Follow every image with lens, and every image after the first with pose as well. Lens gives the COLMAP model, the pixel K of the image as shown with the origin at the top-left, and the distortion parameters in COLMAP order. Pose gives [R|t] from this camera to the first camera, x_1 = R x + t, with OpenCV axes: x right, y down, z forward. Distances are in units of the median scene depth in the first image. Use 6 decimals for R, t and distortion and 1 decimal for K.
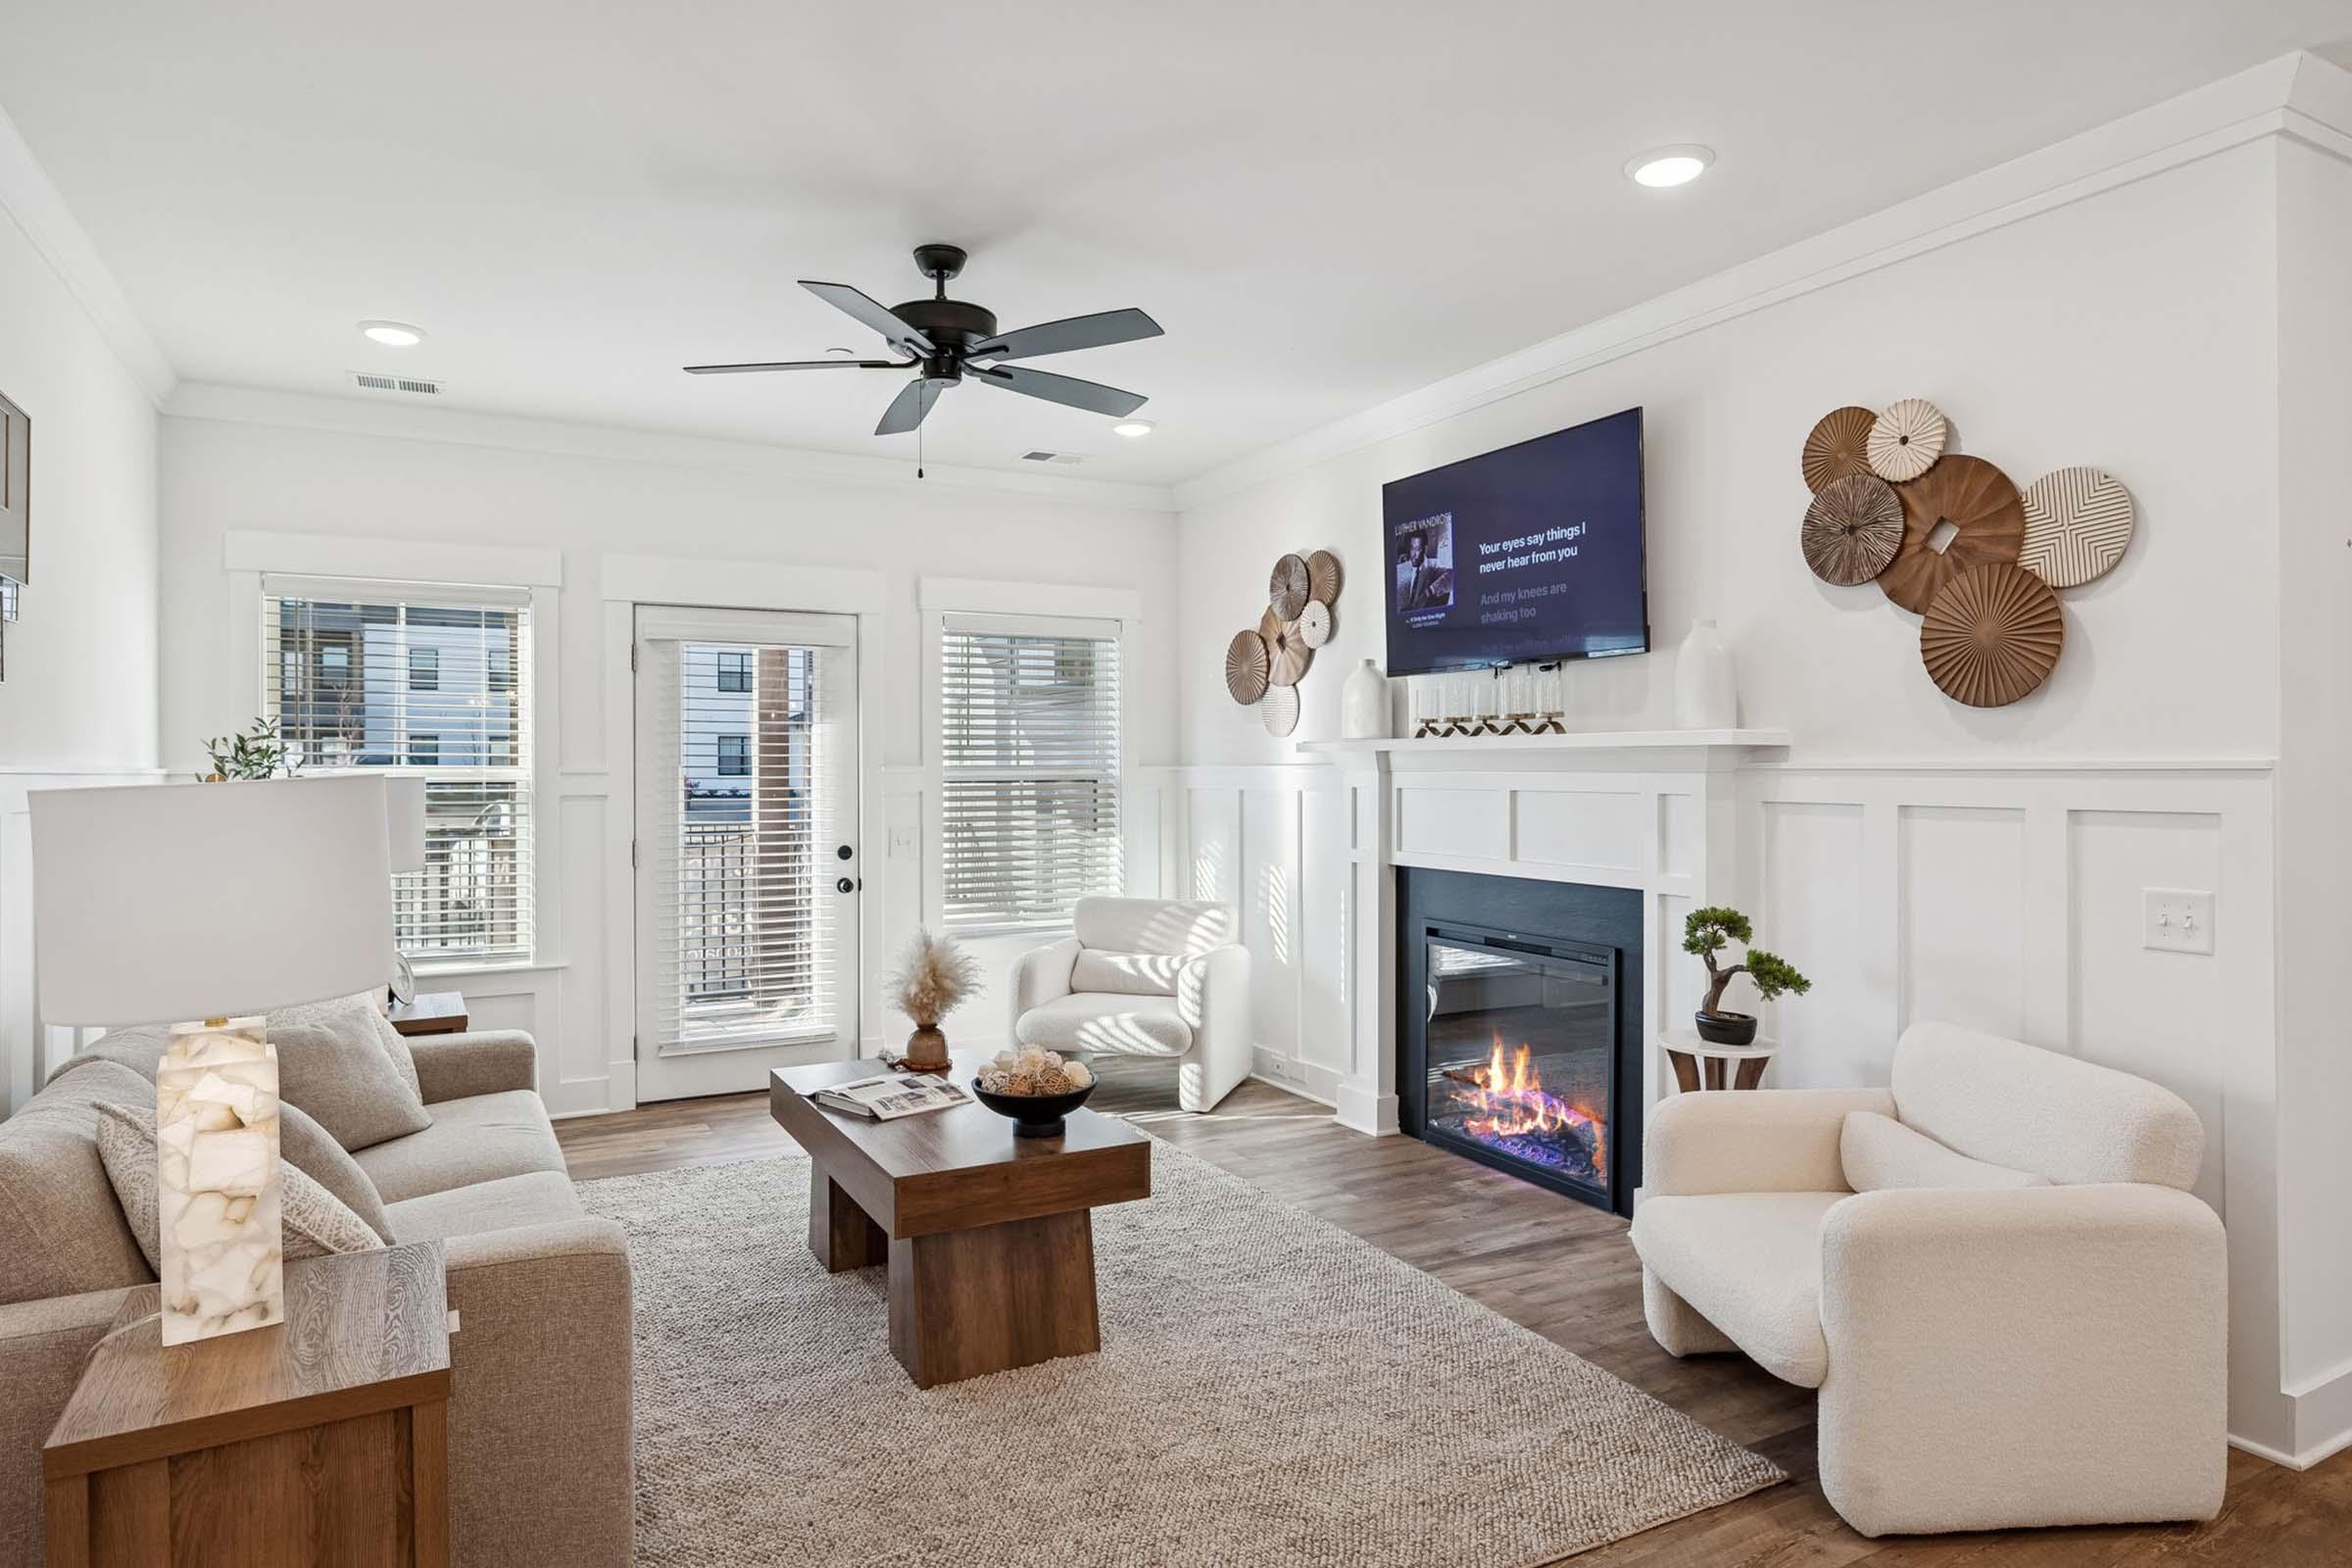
lens RADIAL K [[1360.9, 0, 1165.5], [0, 1360.9, 790.1], [0, 0, 1]] dist [-0.013323, 0.005918]
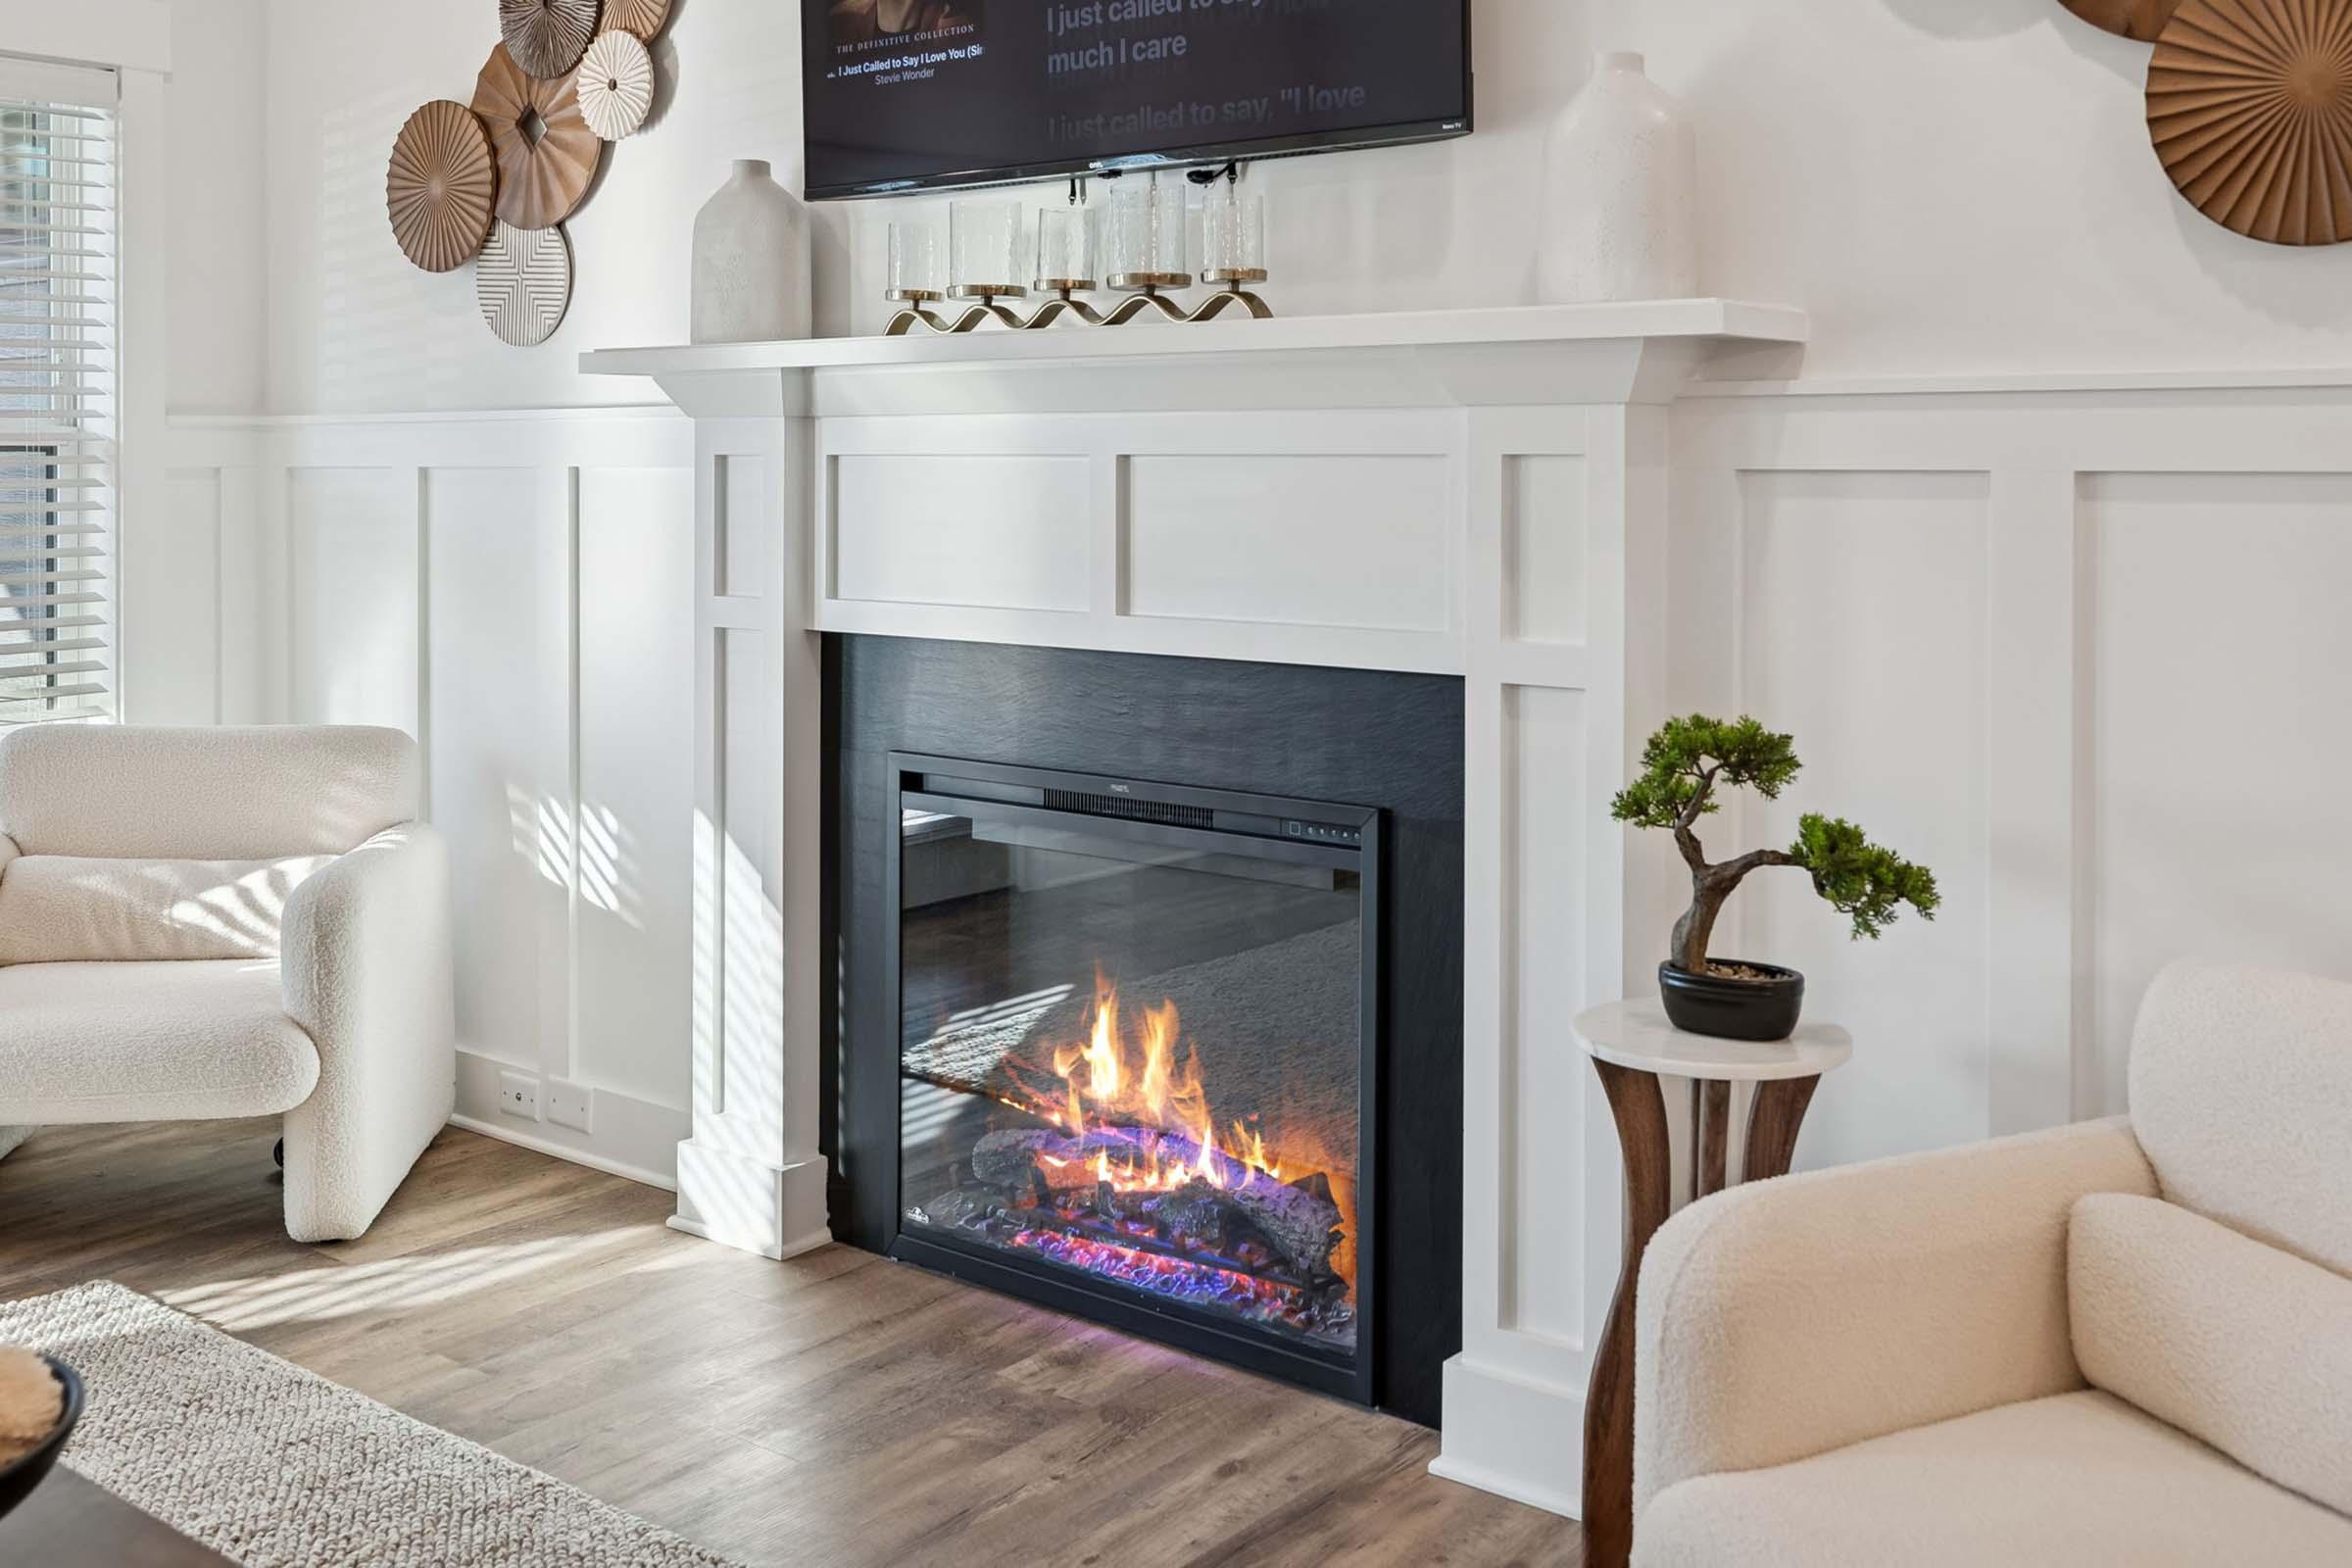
lens RADIAL K [[2252.9, 0, 1233.2], [0, 2252.9, 477.4], [0, 0, 1]] dist [-0.017618, 0.000000]
pose [[0.907290, 0.000297, 0.420505, -0.018978], [0.003163, 0.999967, -0.007531, 0.014414], [-0.420493, 0.008163, 0.907259, 0.356497]]
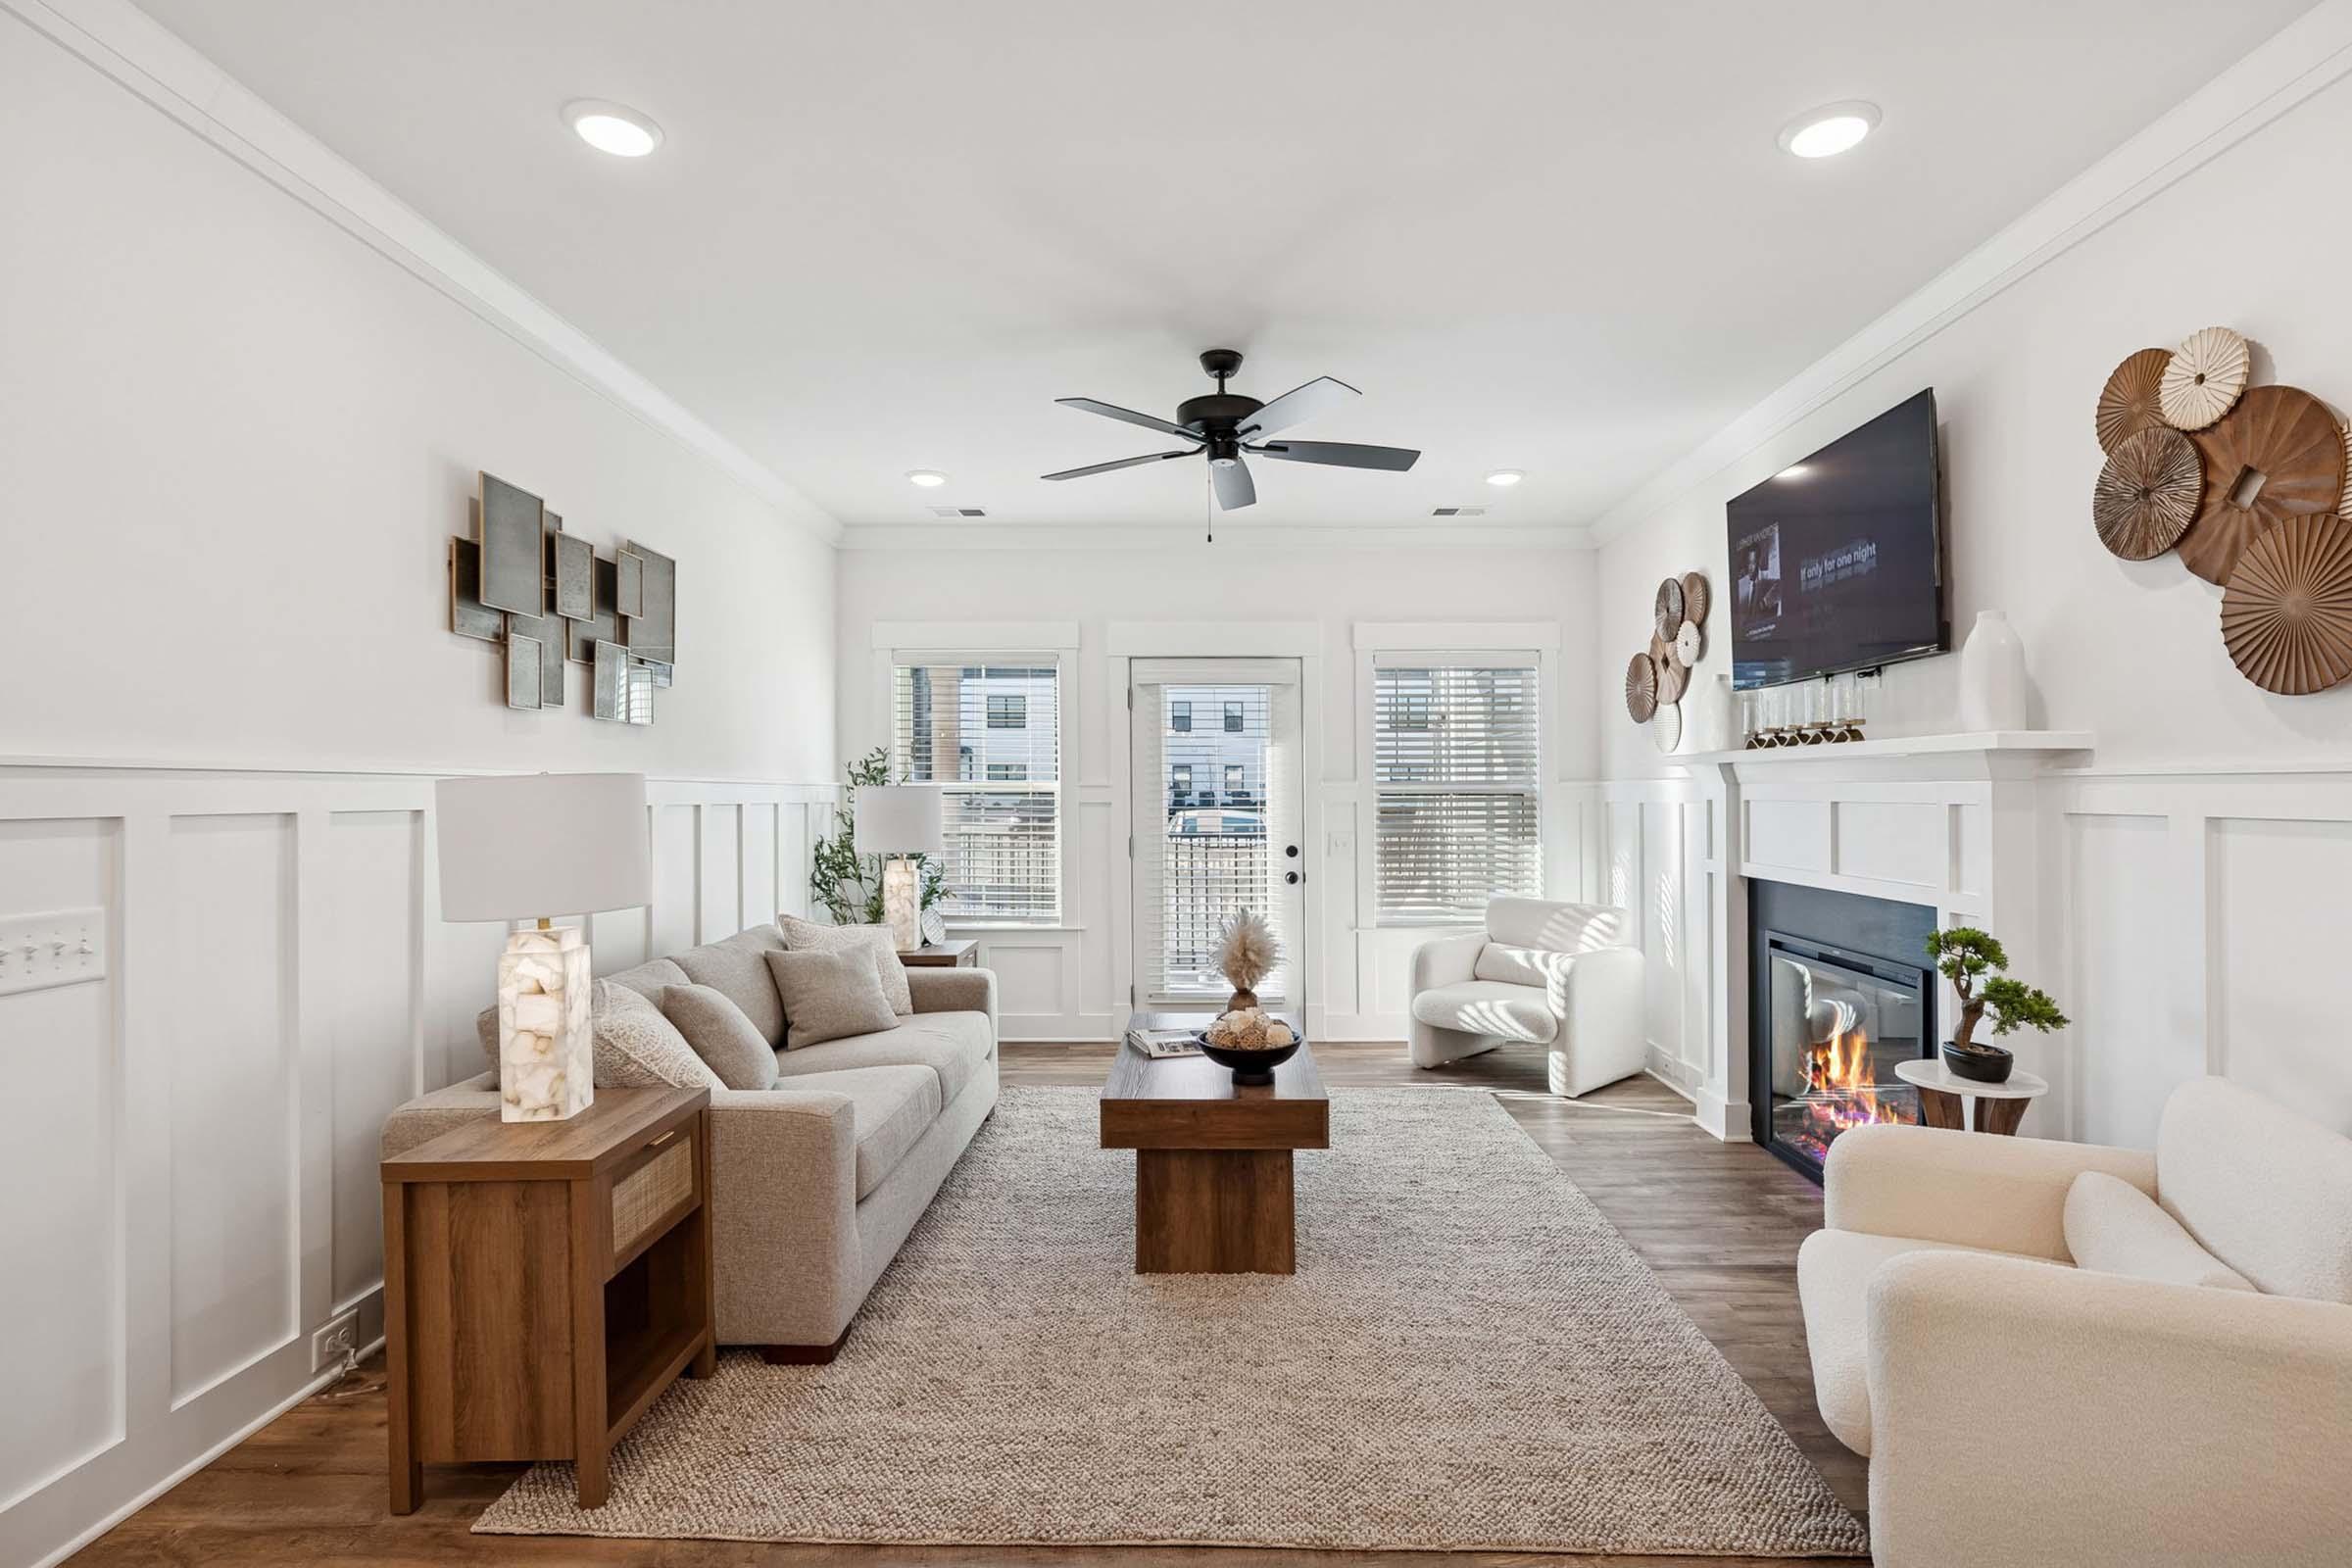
lens RADIAL K [[1138.3, 0, 1194.5], [0, 1138.3, 805.9], [0, 0, 1]] dist [-0.006669, 0.000336]
pose [[0.880890, 0.008548, -0.473243, 0.258657], [-0.009603, 0.999954, 0.000188, 0.008126], [0.473223, 0.004379, 0.880932, 0.074060]]
